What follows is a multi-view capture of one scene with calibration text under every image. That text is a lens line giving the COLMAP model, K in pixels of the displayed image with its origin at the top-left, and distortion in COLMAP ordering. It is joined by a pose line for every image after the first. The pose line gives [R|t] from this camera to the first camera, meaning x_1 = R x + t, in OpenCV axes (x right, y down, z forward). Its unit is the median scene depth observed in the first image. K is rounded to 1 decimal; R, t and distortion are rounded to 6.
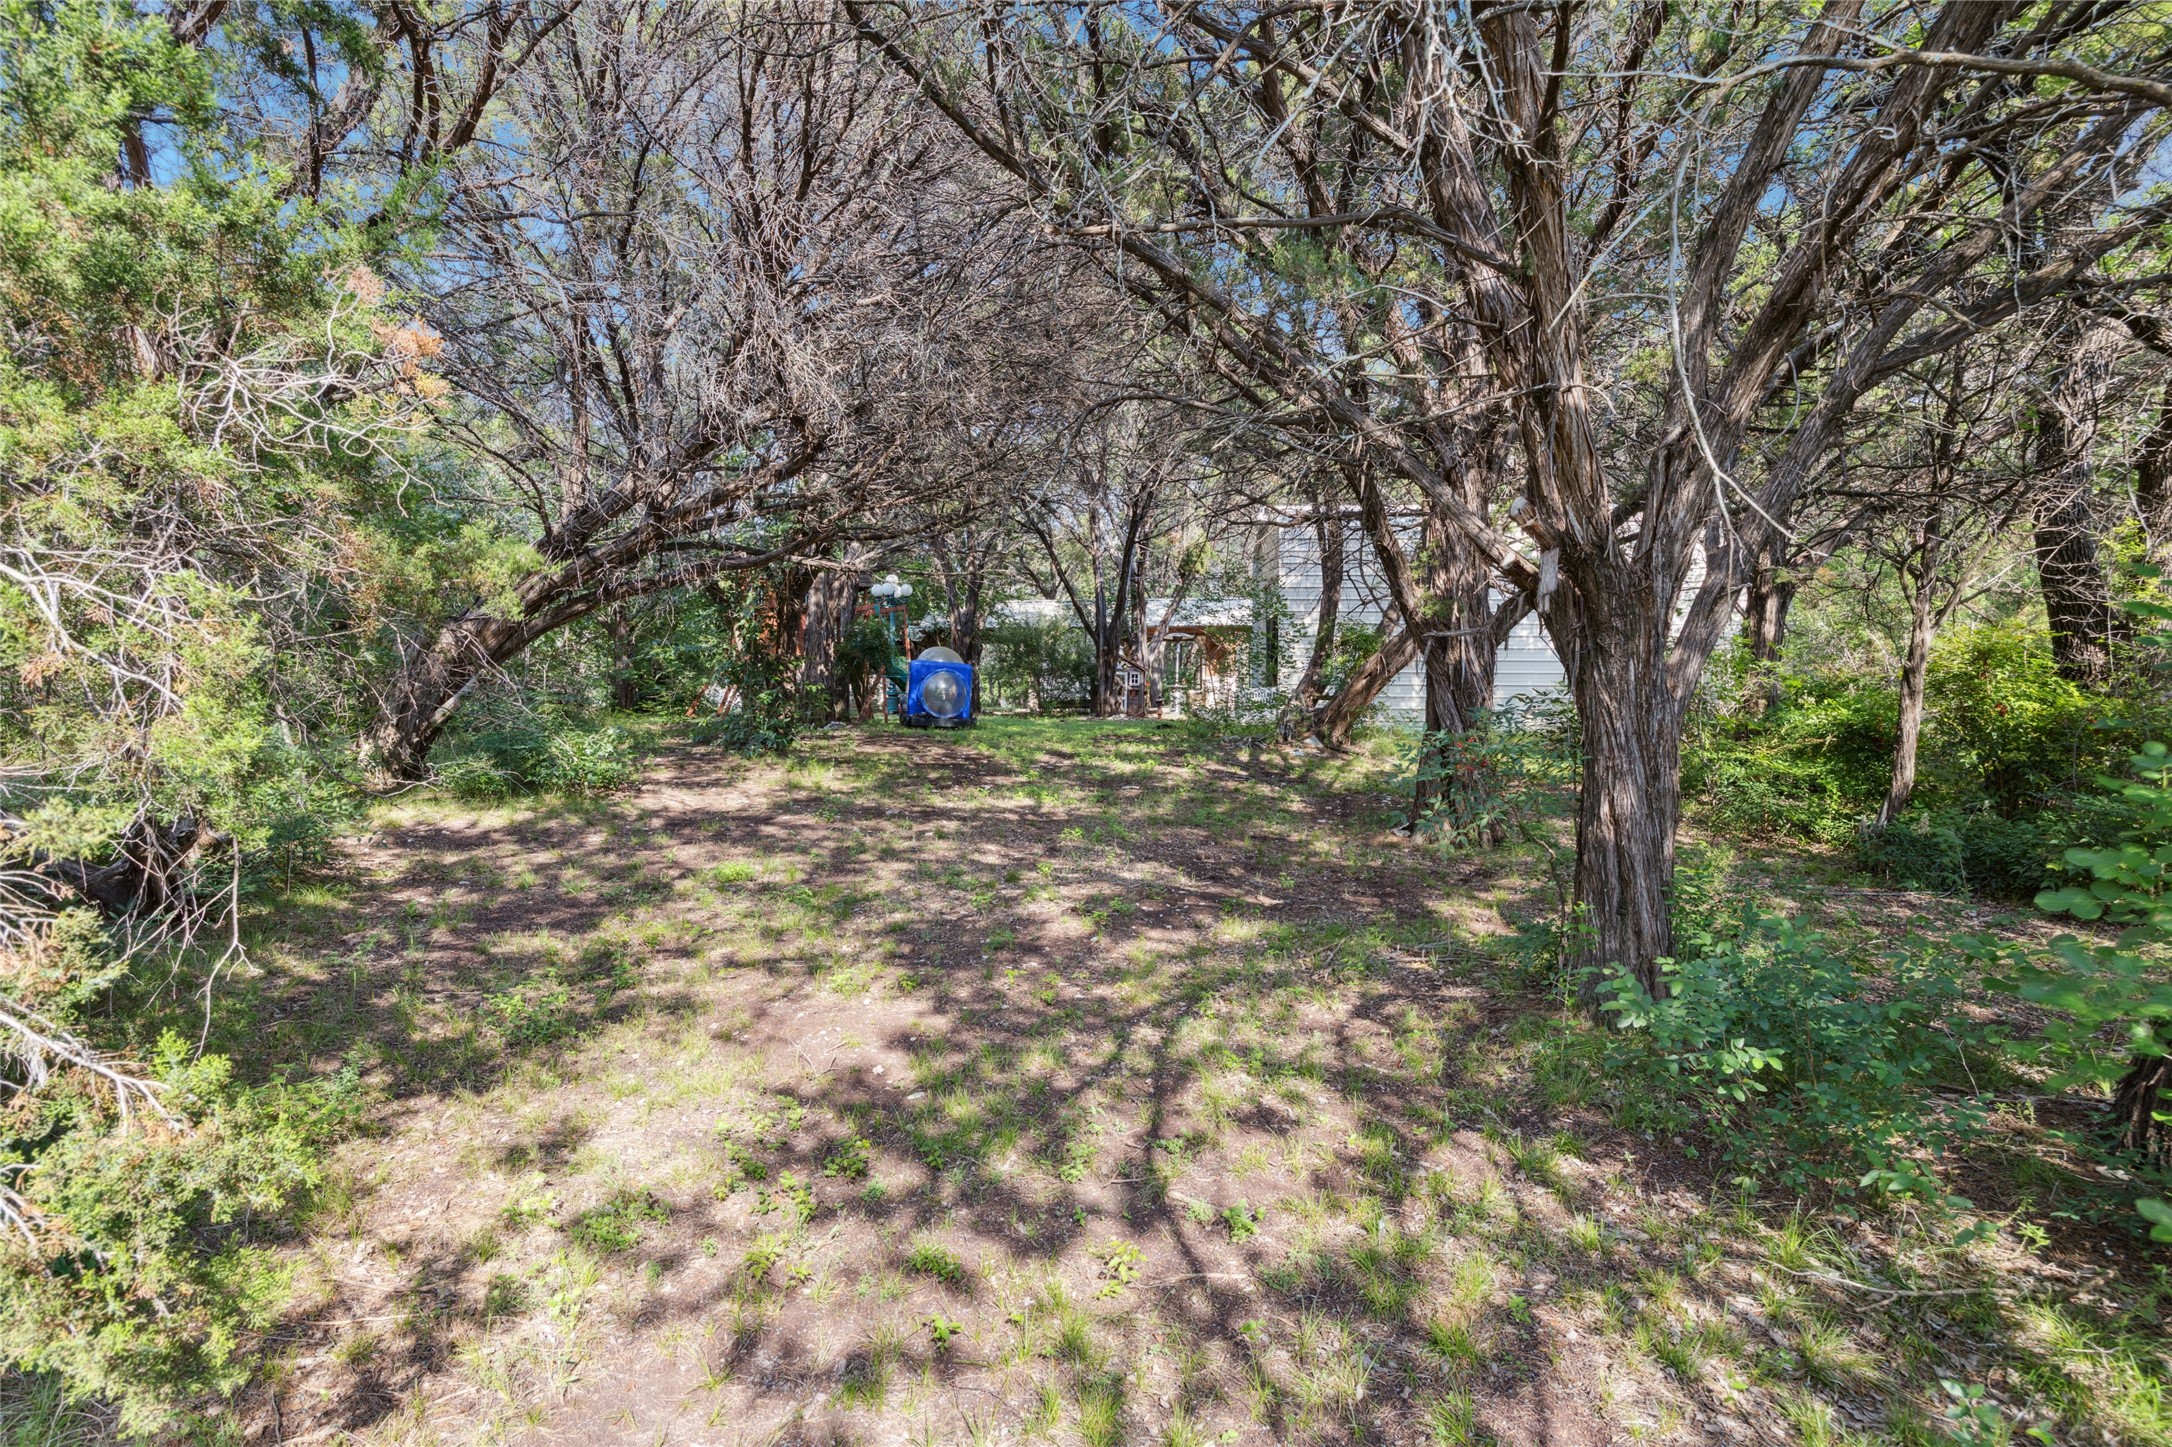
lens RADIAL K [[1189.1, 0, 1091.2], [0, 1189.1, 726.6], [0, 0, 1]] dist [0.000039, -0.000001]
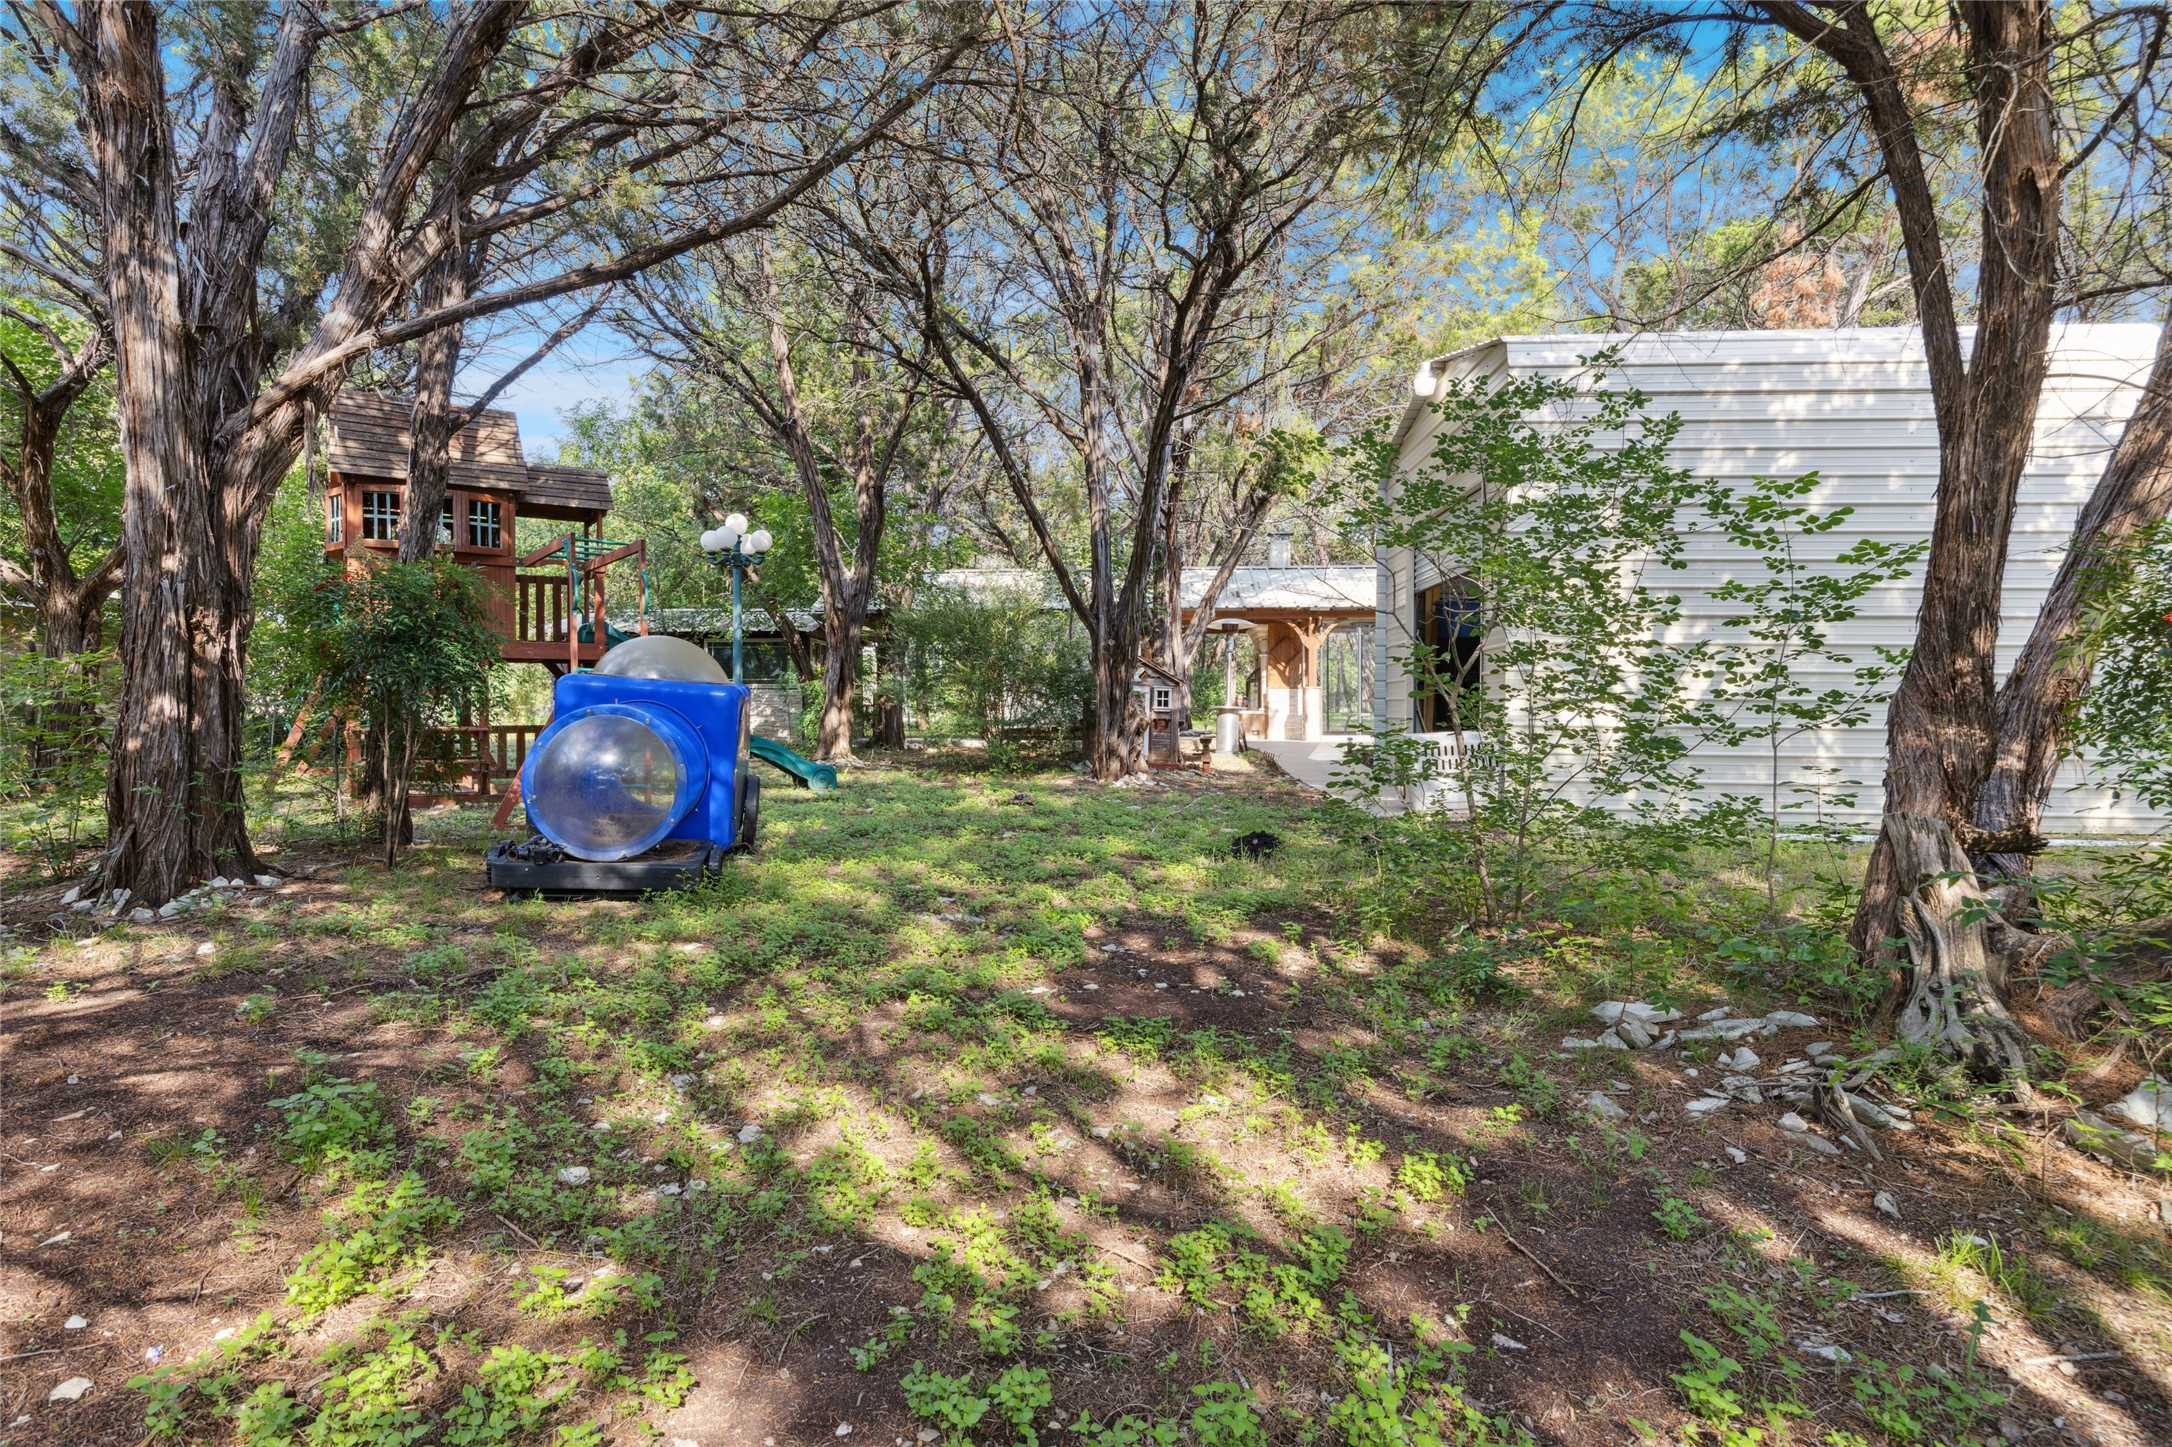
lens RADIAL K [[1189.1, 0, 1080.2], [0, 1189.1, 719.4], [0, 0, 1]] dist [0.000039, -0.000001]
pose [[0.999948, 0.001399, -0.010101, 0.003039], [-0.001428, 0.999995, -0.002794, -0.027106], [0.010097, 0.002809, 0.999945, 0.406781]]
